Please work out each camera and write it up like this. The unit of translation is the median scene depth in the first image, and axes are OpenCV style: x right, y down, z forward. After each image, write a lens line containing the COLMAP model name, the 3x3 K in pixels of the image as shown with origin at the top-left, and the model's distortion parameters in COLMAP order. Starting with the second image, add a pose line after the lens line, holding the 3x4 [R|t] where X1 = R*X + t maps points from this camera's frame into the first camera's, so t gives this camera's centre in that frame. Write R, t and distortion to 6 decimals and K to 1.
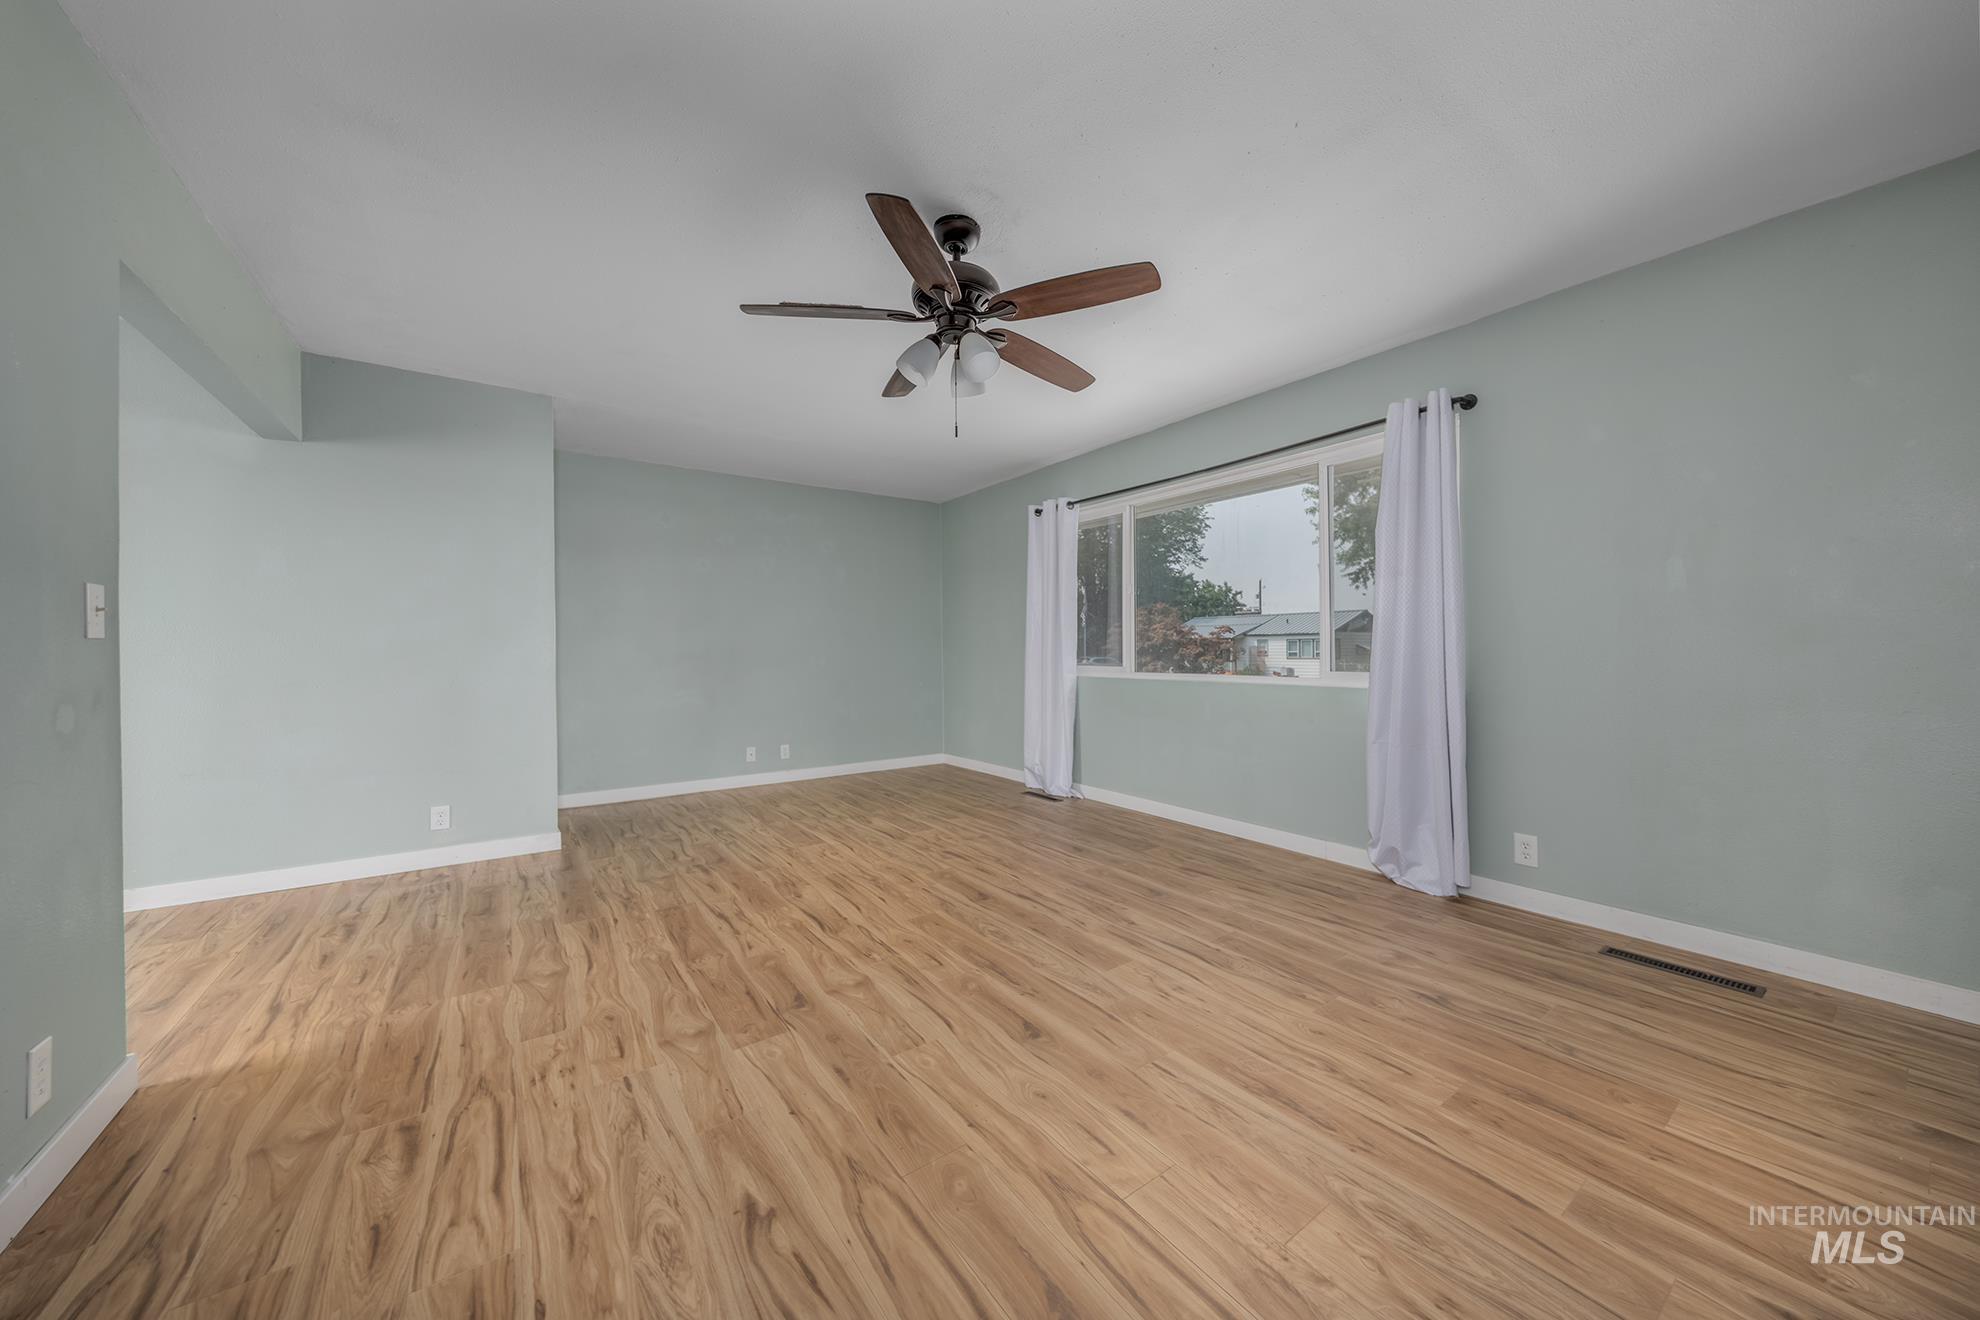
lens RADIAL K [[669.9, 0, 992.3], [0, 669.9, 658.1], [0, 0, 1]] dist [-0.000989, -0.000928]
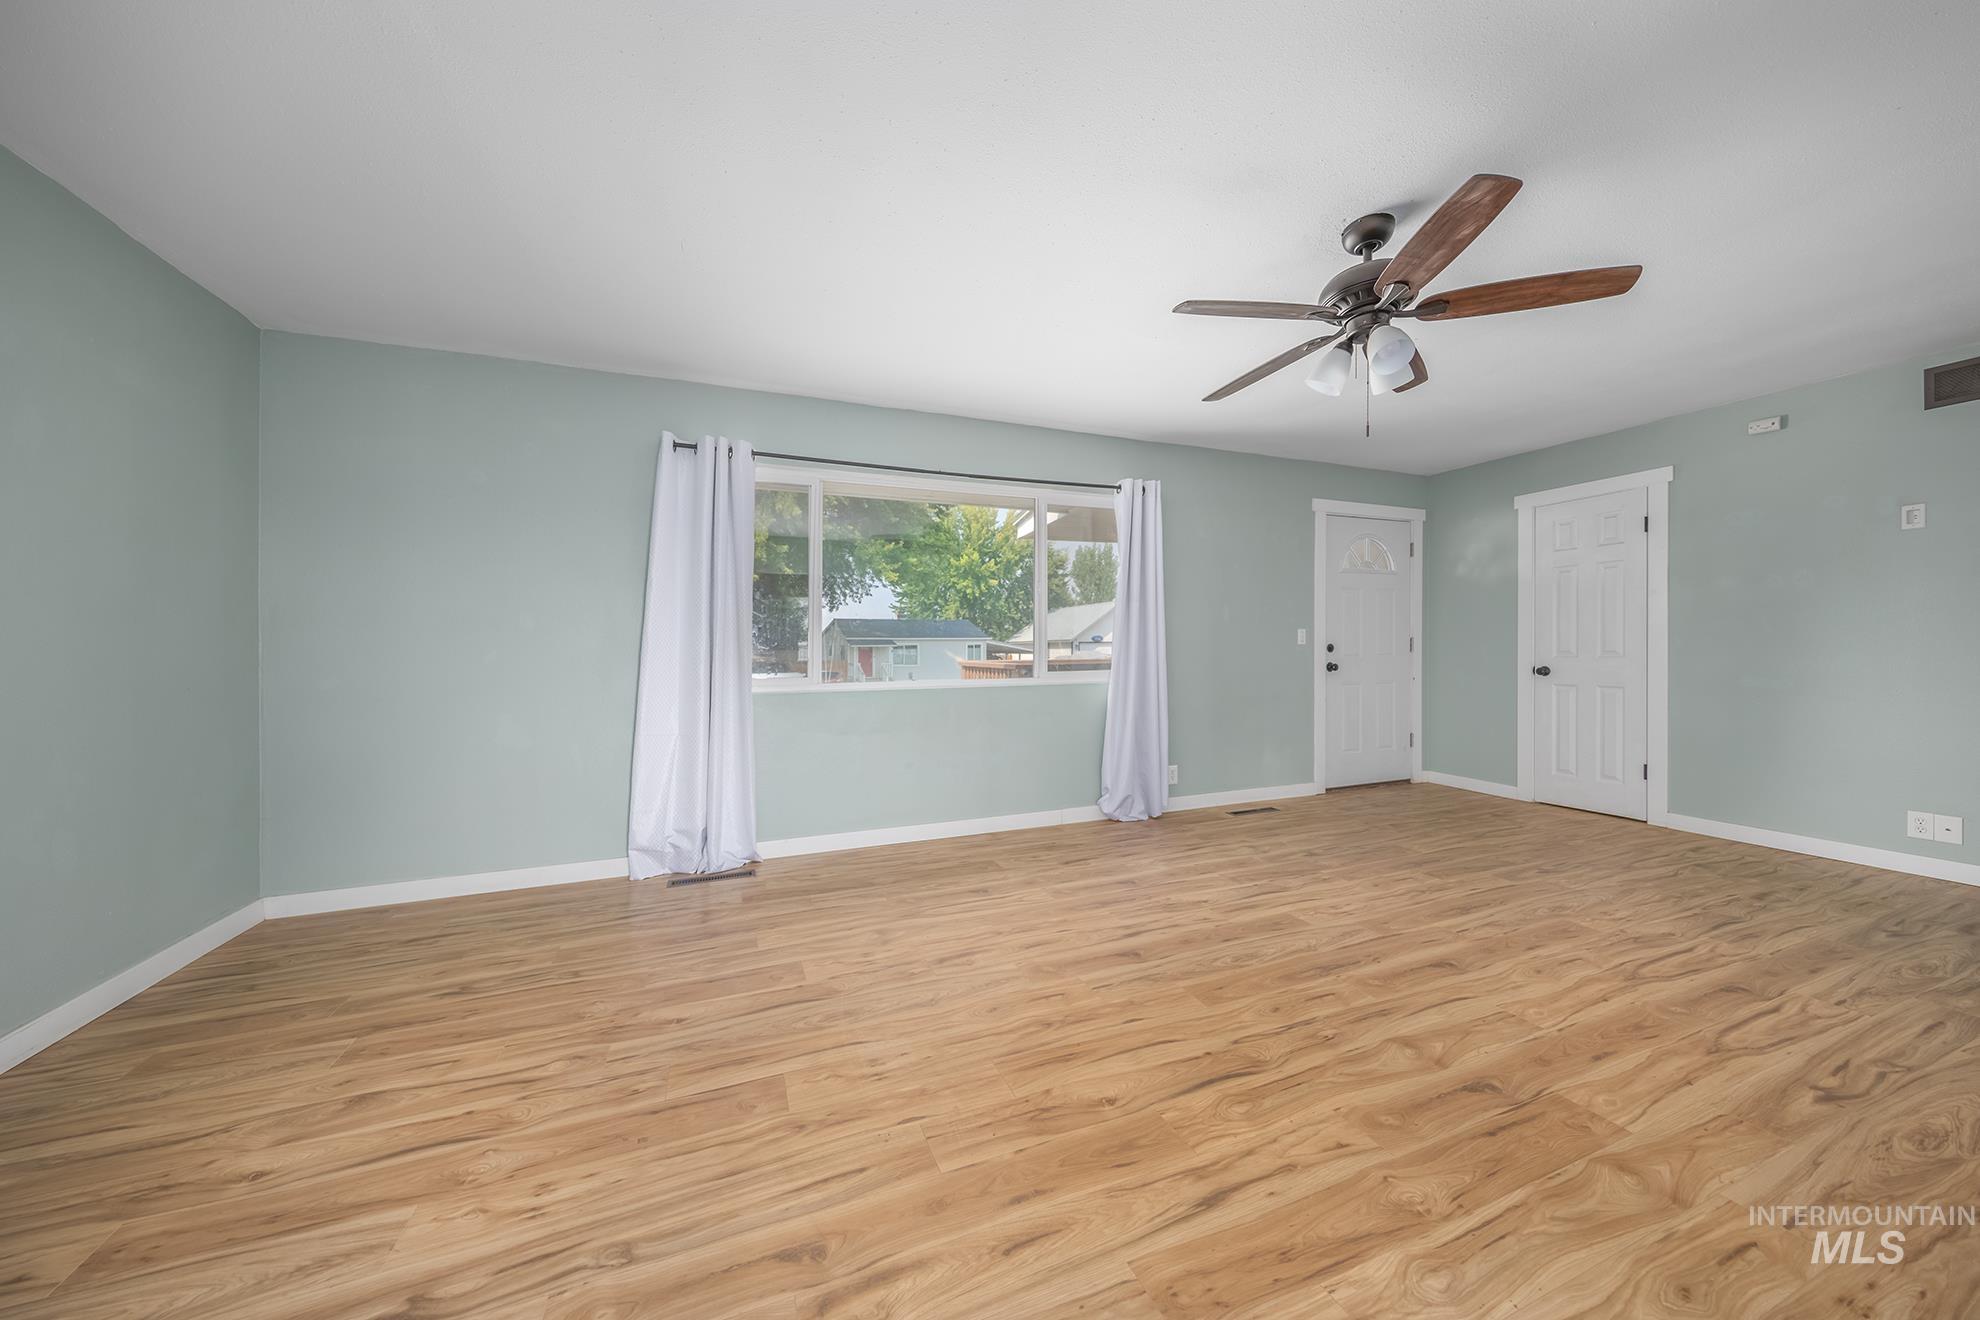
lens RADIAL K [[669.9, 0, 996.4], [0, 669.9, 650.2], [0, 0, 1]] dist [-0.000989, -0.000928]
pose [[0.250829, -0.000507, 0.968031, -1.017637], [0.021375, 0.999759, -0.005014, -0.019832], [-0.967795, 0.021949, 0.250779, 1.131792]]
